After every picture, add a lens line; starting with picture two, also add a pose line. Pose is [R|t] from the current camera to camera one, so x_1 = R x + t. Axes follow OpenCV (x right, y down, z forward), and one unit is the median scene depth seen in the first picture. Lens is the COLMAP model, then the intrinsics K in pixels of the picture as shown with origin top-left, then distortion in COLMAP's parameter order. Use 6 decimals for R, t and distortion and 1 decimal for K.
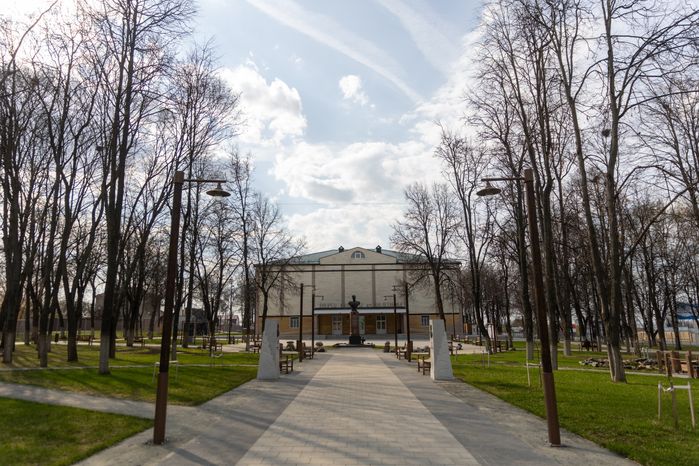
lens RADIAL K [[446.6, 0, 349.5], [0, 446.6, 233.0], [0, 0, 1]] dist [-0.008132, -0.001231]
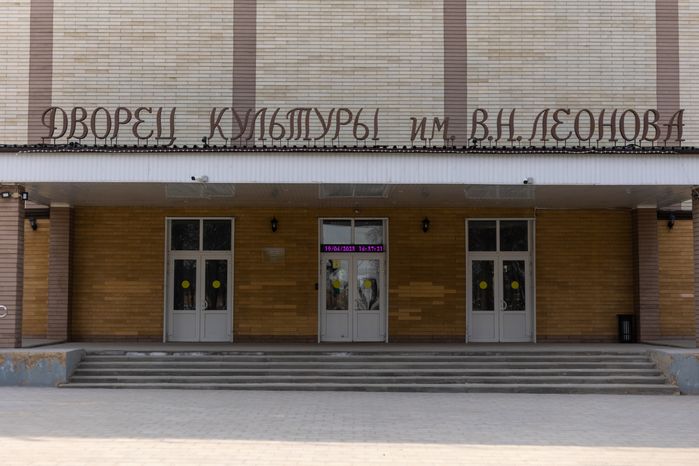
lens RADIAL K [[1062.3, 0, 349.5], [0, 1062.3, 233.0], [0, 0, 1]] dist [-0.004471, 0.014686]
pose [[0.999748, 0.016969, 0.014692, 0.016314], [-0.018899, 0.989525, 0.143121, 0.140769], [-0.012109, -0.143362, 0.989596, 0.657364]]
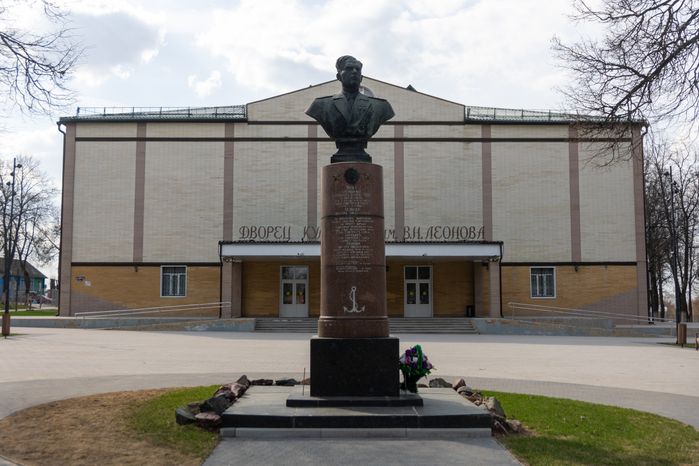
lens RADIAL K [[791.5, 0, 349.5], [0, 791.5, 233.0], [0, 0, 1]] dist [0.025664, 0.016031]
pose [[0.999679, 0.014931, 0.020489, 0.002877], [-0.017328, 0.992342, 0.122300, 0.082626], [-0.018506, -0.122616, 0.992282, 0.379888]]
